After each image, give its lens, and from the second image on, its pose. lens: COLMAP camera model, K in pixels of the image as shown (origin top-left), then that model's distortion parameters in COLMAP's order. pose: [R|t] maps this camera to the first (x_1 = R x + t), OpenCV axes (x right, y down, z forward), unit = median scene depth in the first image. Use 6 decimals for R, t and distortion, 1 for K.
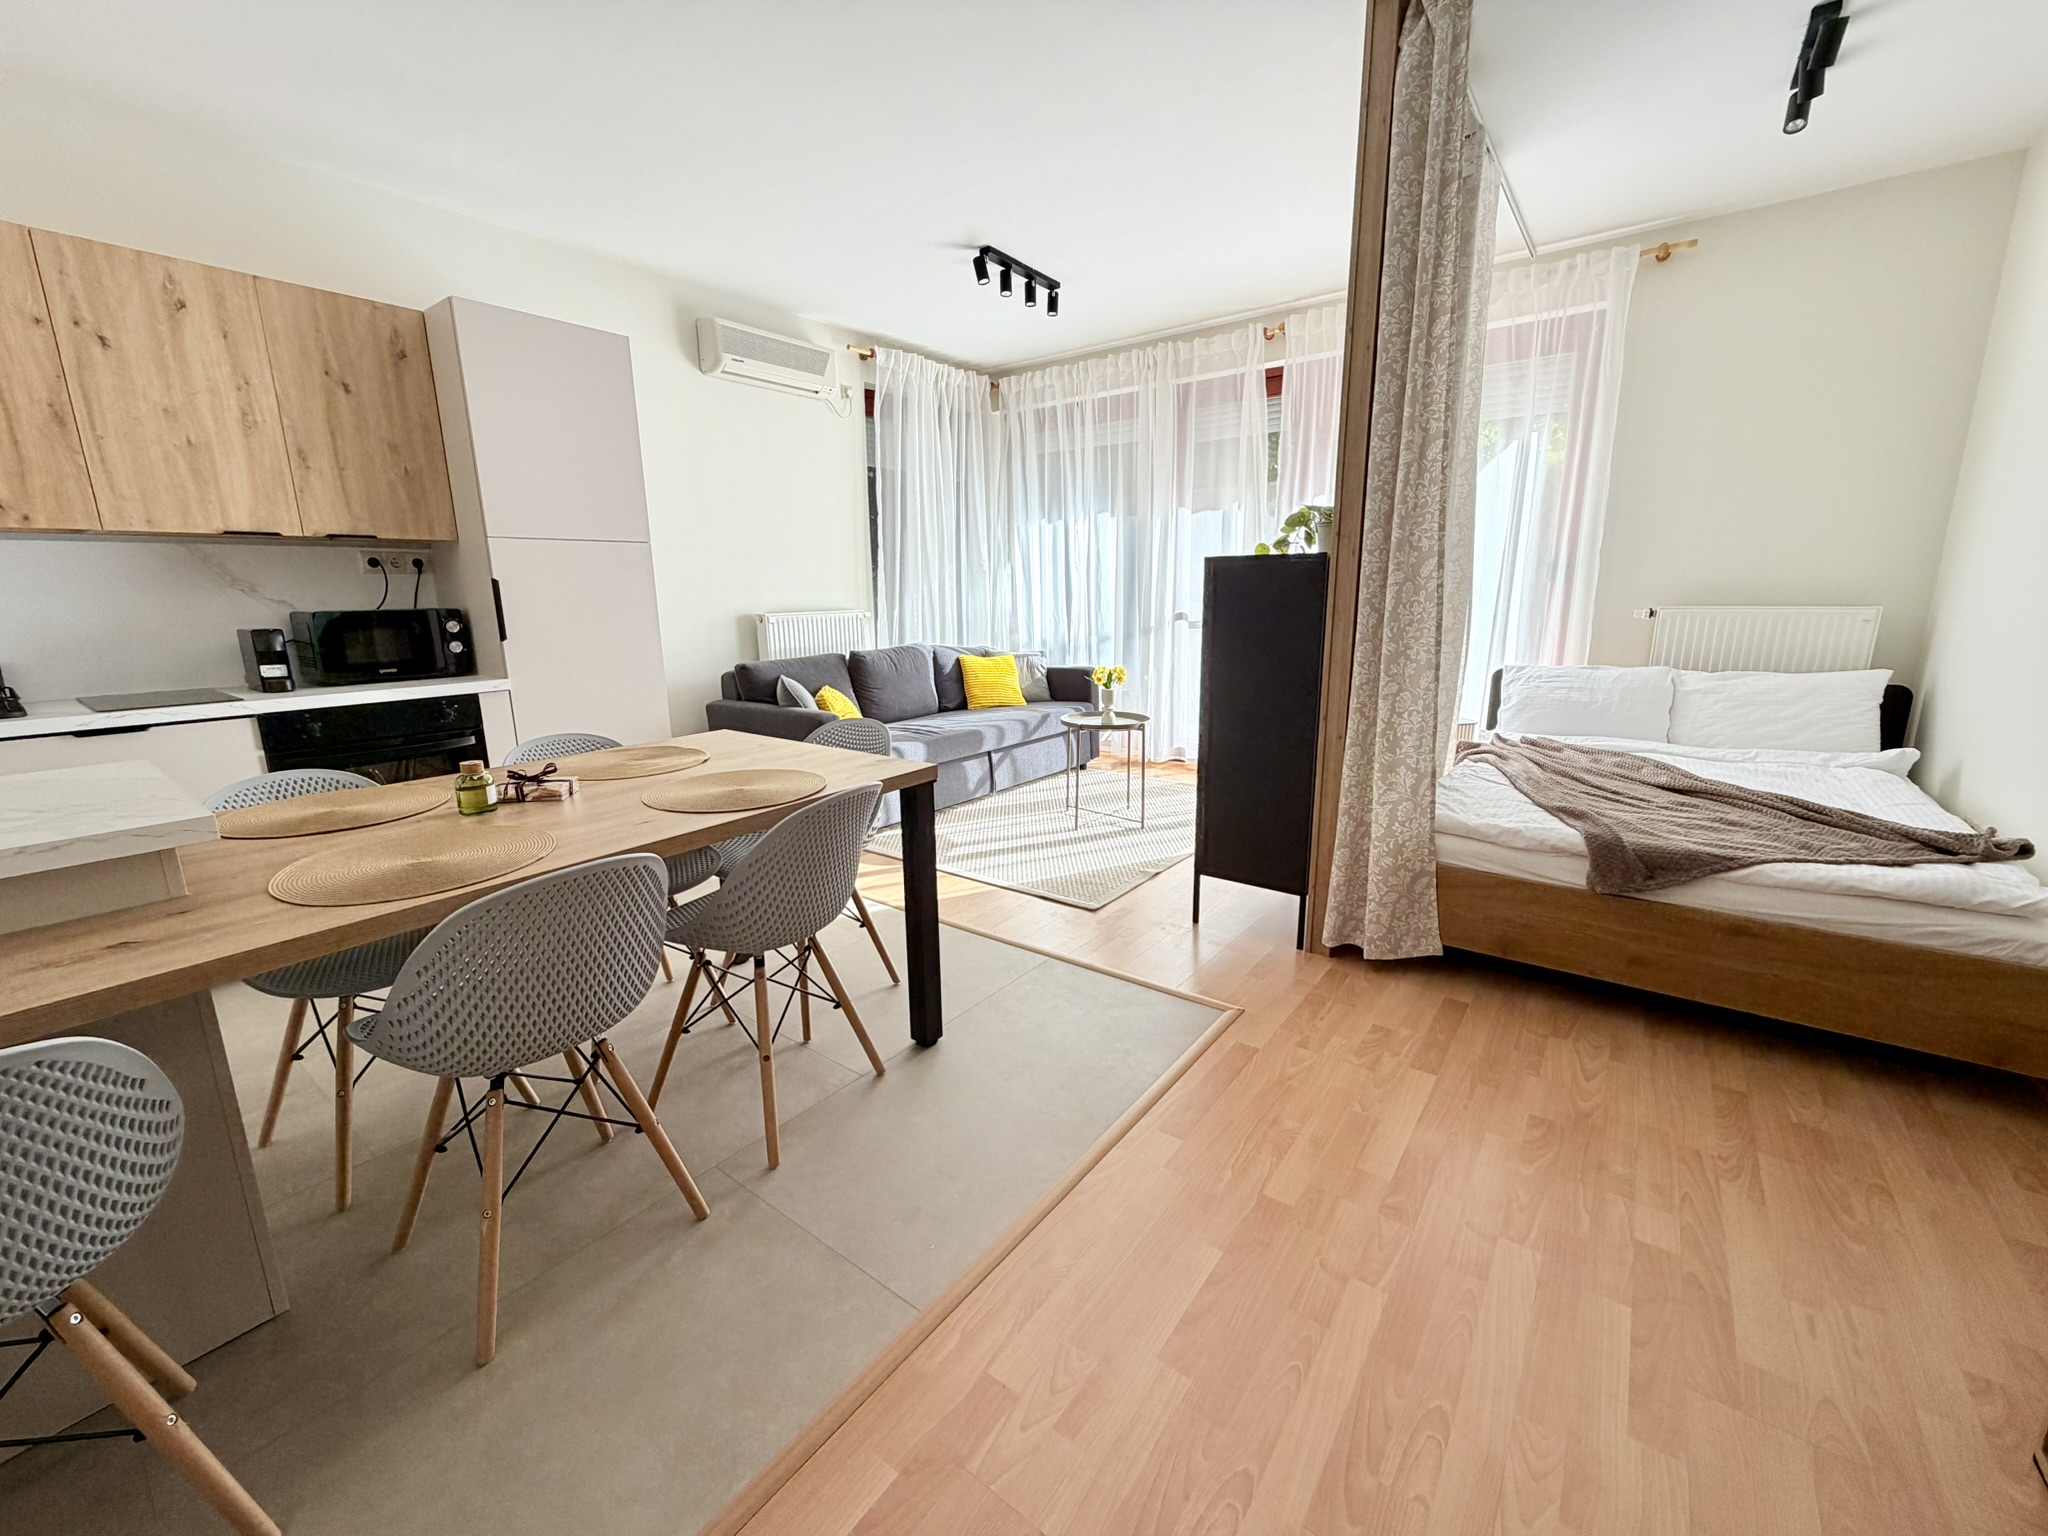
lens RADIAL K [[825.4, 0, 1025.1], [0, 825.4, 774.0], [0, 0, 1]] dist [0.003730, -0.000290]
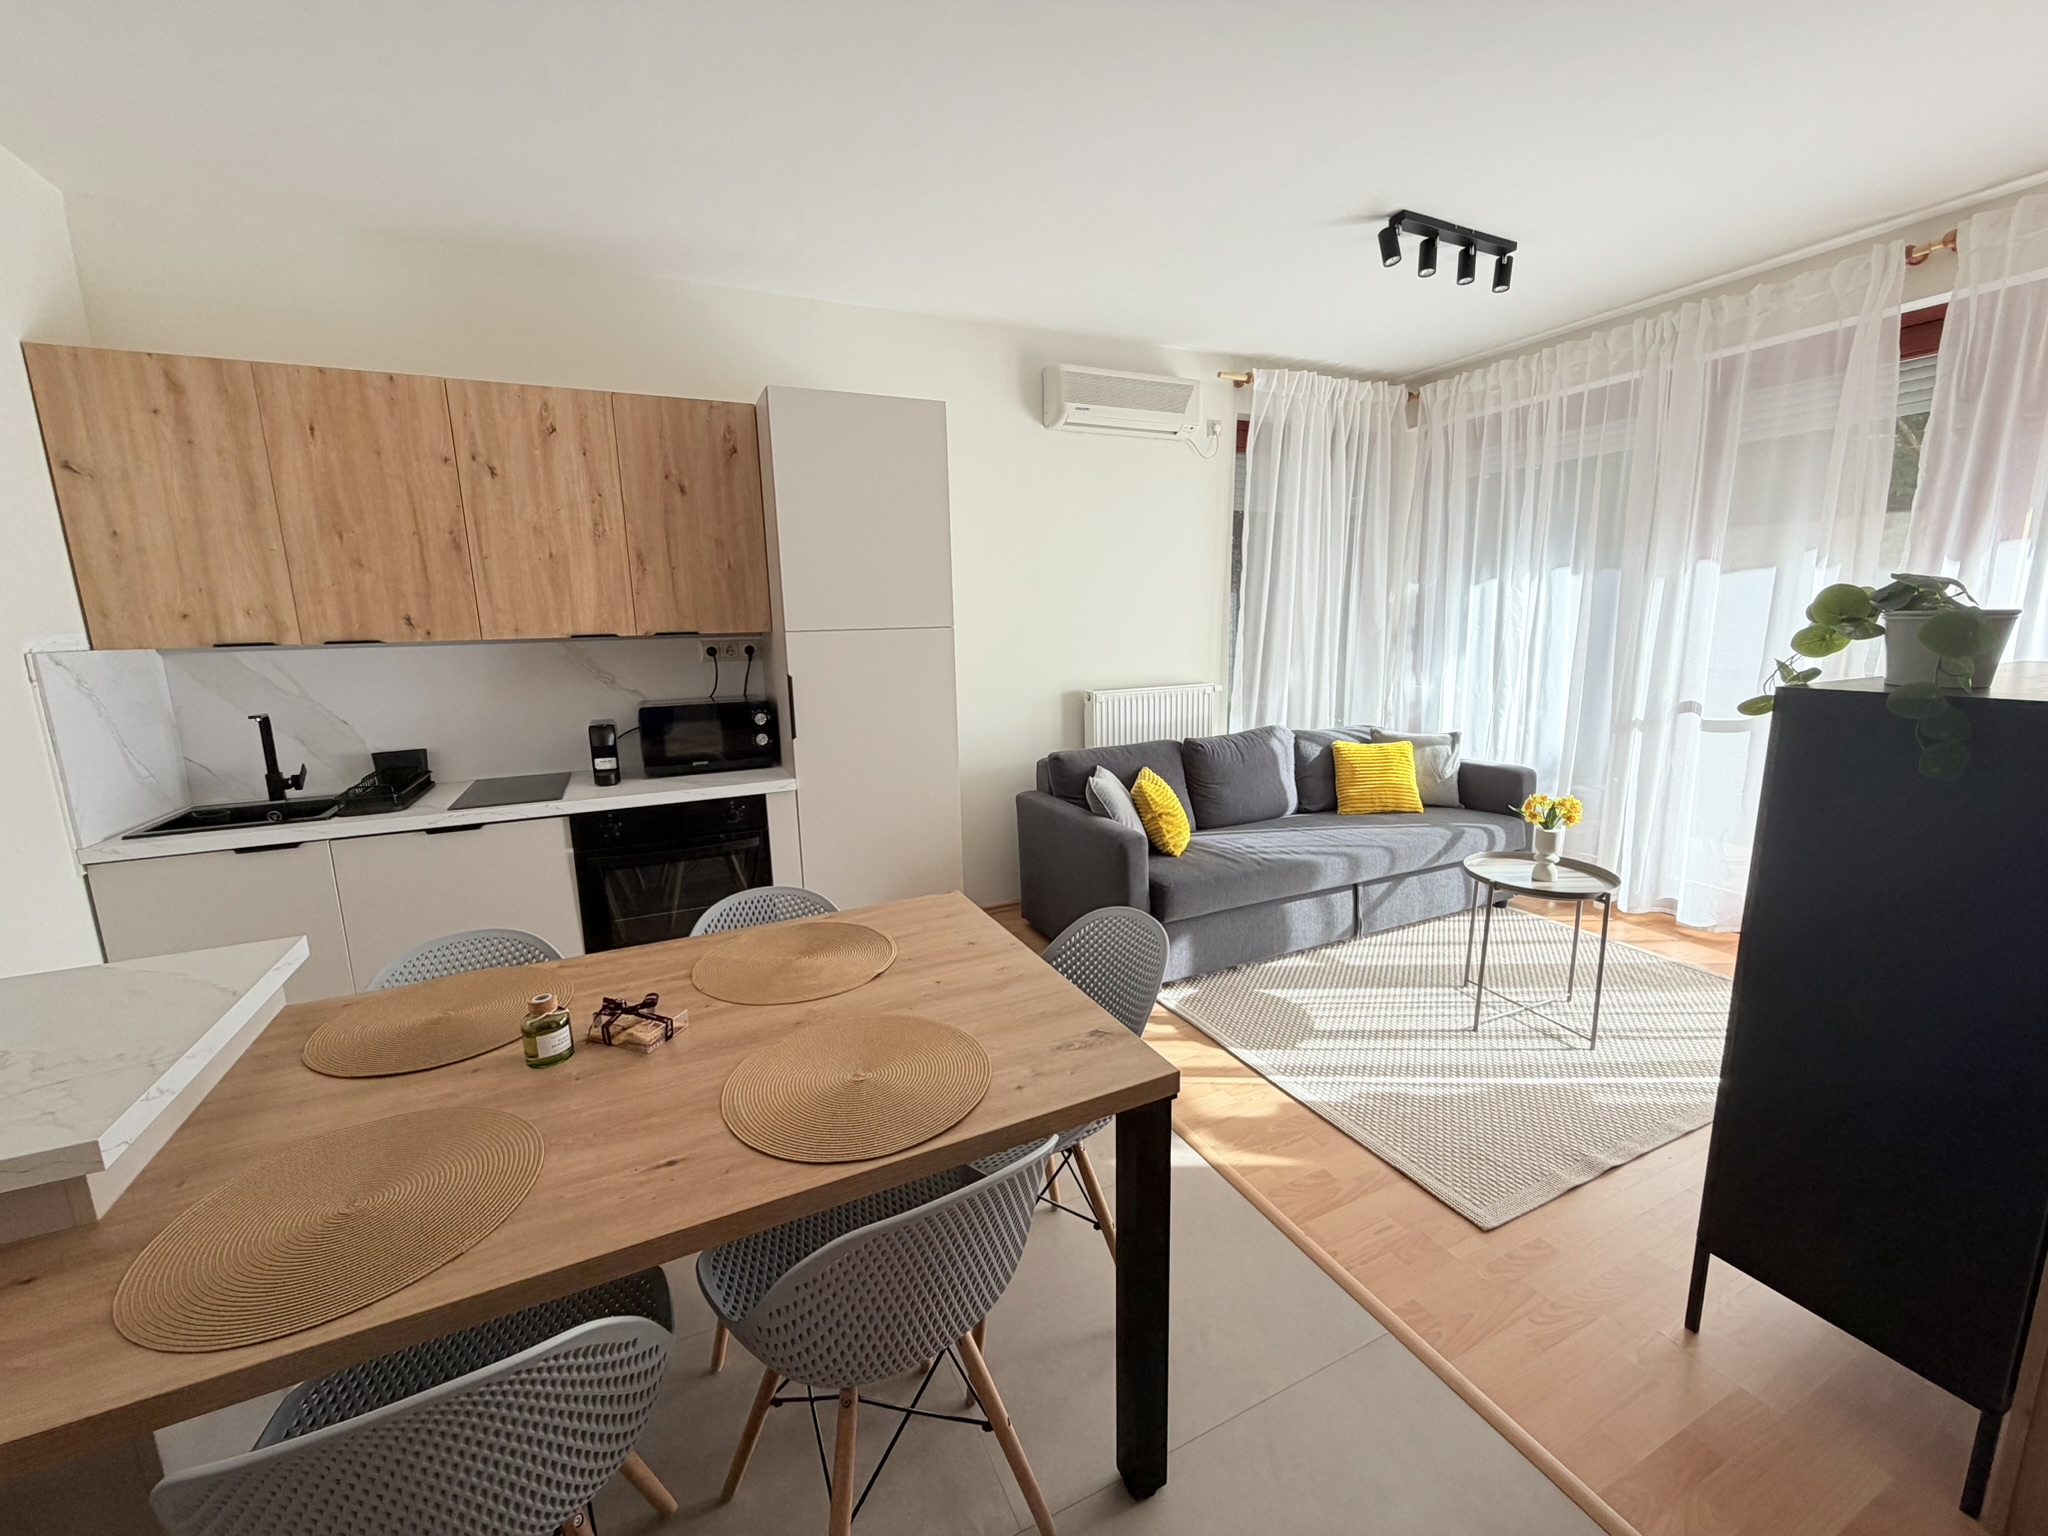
lens RADIAL K [[825.4, 0, 1024.5], [0, 825.4, 767.9], [0, 0, 1]] dist [0.003730, -0.000290]
pose [[0.888181, 0.077154, -0.452969, 0.024155], [-0.091045, 0.995807, -0.008905, -0.109714], [0.450383, 0.049150, 0.891482, 0.214015]]
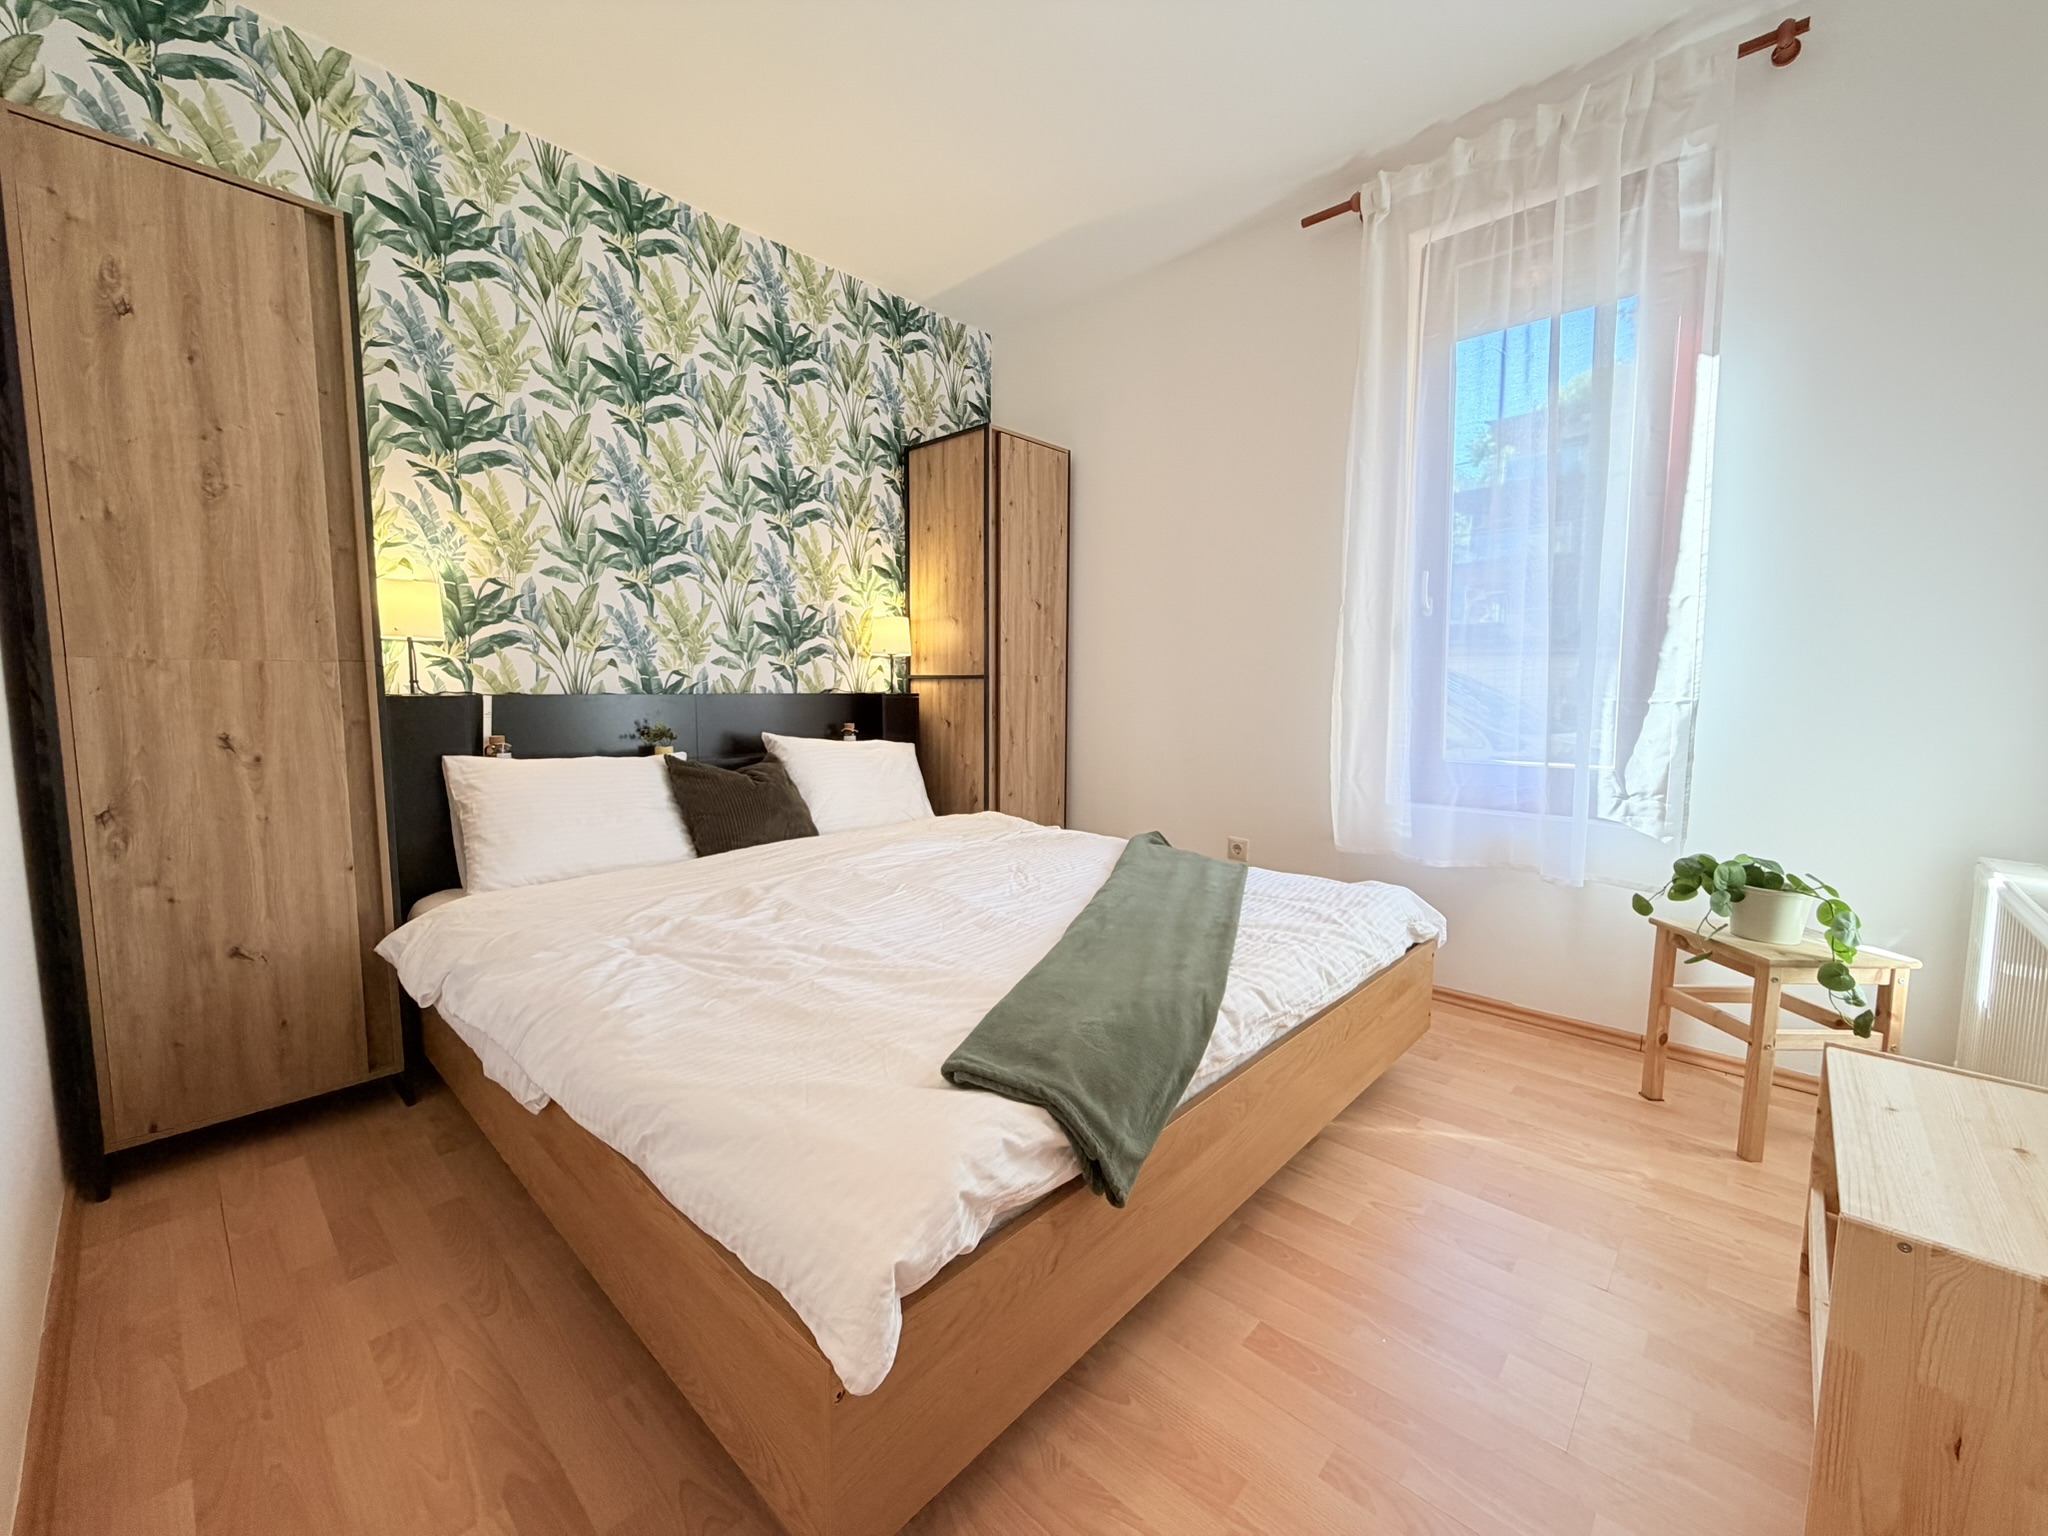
lens RADIAL K [[825.4, 0, 1027.7], [0, 825.4, 760.4], [0, 0, 1]] dist [0.003730, -0.000290]
pose [[0.998083, 0.003248, 0.061804, -0.227626], [0.004970, 0.991192, -0.132340, -0.083712], [-0.061689, 0.132393, 0.989276, 0.233045]]
